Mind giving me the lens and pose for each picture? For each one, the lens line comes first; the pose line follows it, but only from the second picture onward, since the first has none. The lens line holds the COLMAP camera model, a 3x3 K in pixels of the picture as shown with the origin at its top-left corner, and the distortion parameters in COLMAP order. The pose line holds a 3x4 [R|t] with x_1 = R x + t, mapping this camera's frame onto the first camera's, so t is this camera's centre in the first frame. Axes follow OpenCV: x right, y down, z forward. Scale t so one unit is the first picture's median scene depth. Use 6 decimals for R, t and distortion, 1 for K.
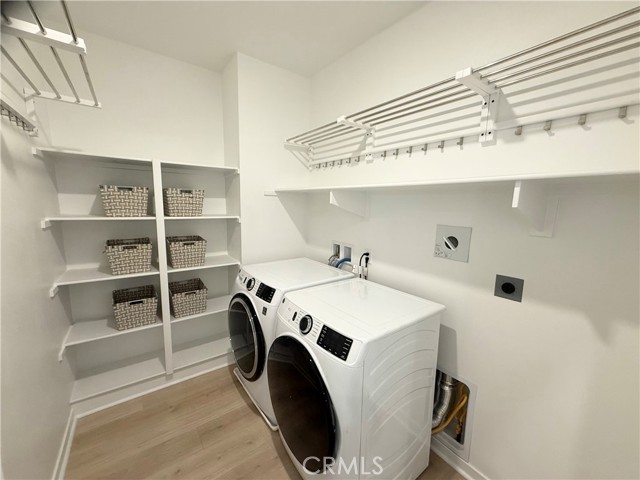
lens RADIAL K [[259.3, 0, 320.3], [0, 259.3, 238.4], [0, 0, 1]] dist [-0.000807, 0.000365]
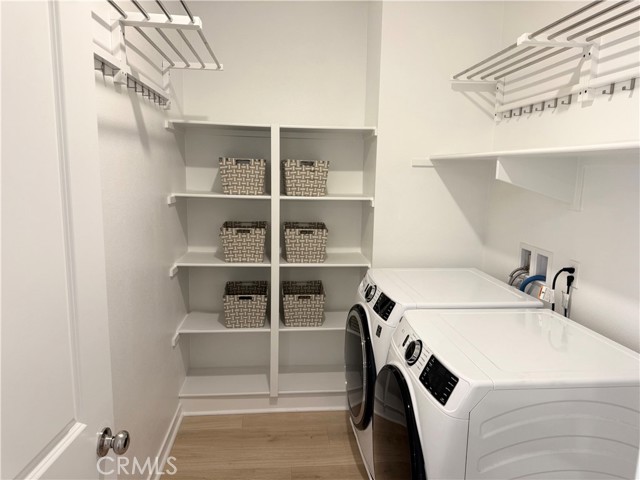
lens RADIAL K [[465.9, 0, 320.0], [0, 465.9, 240.0], [0, 0, 1]] dist [0.105173, -0.132790]
pose [[0.852562, 0.071698, -0.517685, 0.257017], [-0.070037, 0.997284, 0.022780, 0.011250], [0.517912, 0.016836, 0.855268, -0.161806]]
